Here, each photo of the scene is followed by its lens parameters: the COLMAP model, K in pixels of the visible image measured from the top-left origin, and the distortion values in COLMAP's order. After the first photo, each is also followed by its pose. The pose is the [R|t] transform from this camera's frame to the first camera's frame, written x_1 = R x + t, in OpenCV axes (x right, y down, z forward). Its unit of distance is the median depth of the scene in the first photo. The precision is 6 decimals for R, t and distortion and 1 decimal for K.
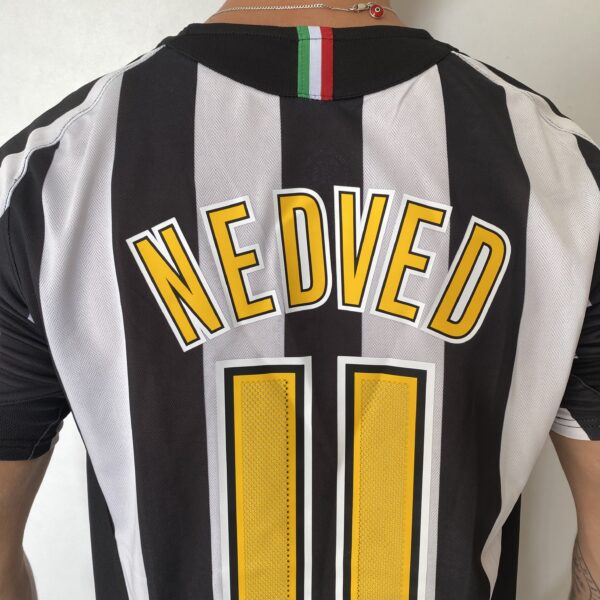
lens RADIAL K [[643.5, 0, 301.0], [0, 643.5, 320.4], [0, 0, 1]] dist [0.116000, -0.373225]
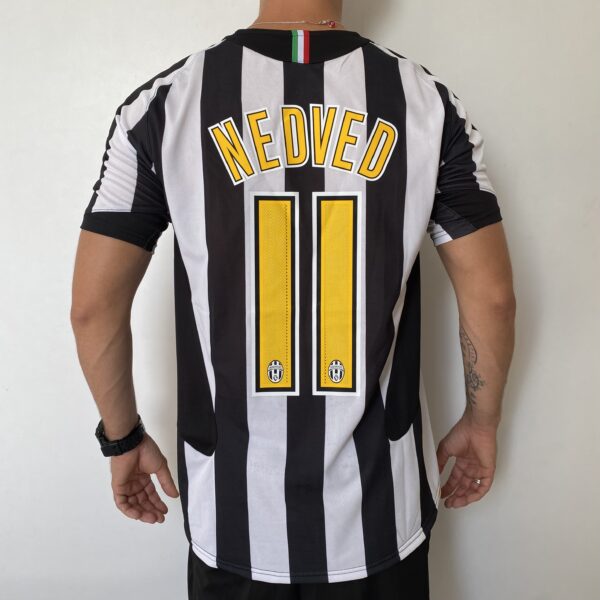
lens RADIAL K [[633.0, 0, 299.2], [0, 633.0, 285.5], [0, 0, 1]] dist [0.112697, -0.356204]
pose [[1.000000, 0.000095, -0.000141, 0.018130], [-0.000111, 0.992631, -0.121179, 0.589059], [0.000129, 0.121179, 0.992631, -0.893723]]
